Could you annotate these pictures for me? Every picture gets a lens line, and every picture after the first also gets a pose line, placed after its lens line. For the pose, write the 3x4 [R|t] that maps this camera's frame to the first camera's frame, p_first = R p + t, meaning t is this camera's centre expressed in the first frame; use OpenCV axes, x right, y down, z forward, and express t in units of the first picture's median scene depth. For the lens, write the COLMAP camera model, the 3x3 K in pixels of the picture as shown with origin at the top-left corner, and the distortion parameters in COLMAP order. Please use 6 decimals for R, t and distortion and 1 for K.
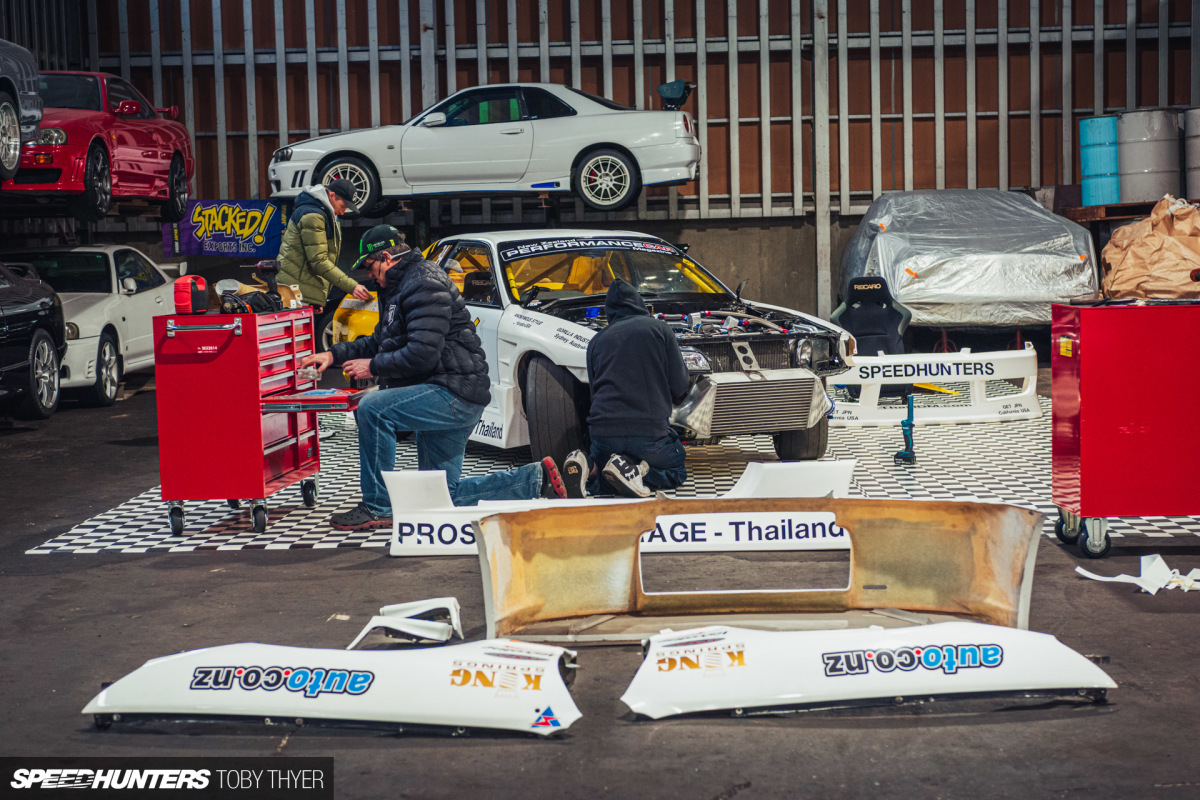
lens RADIAL K [[2034.1, 0, 600.0], [0, 2034.1, 400.0], [0, 0, 1]] dist [0.025397, 0.028868]
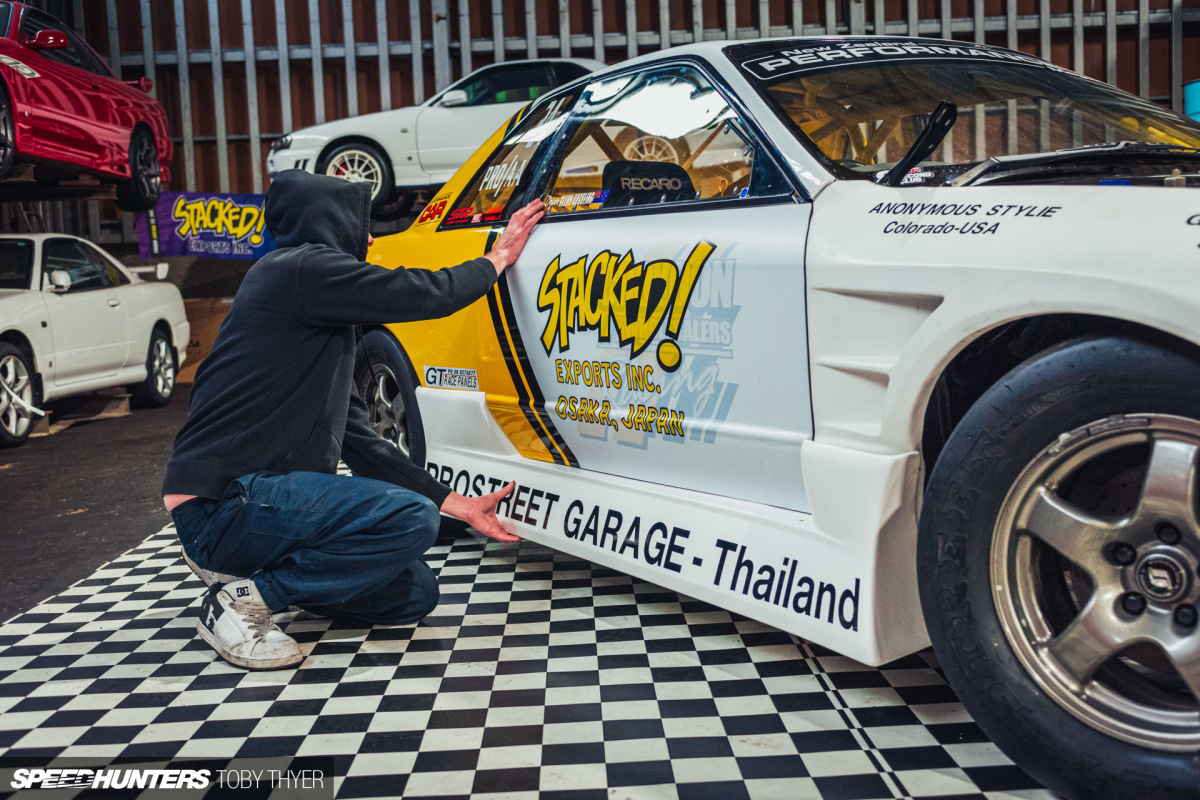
lens RADIAL K [[1394.2, 0, 600.0], [0, 1394.2, 400.0], [0, 0, 1]] dist [-0.002061, 0.043609]
pose [[0.998959, -0.022968, 0.039409, -0.045129], [0.022949, 0.999736, 0.000935, -0.006963], [-0.039420, -0.000030, 0.999223, 0.397208]]
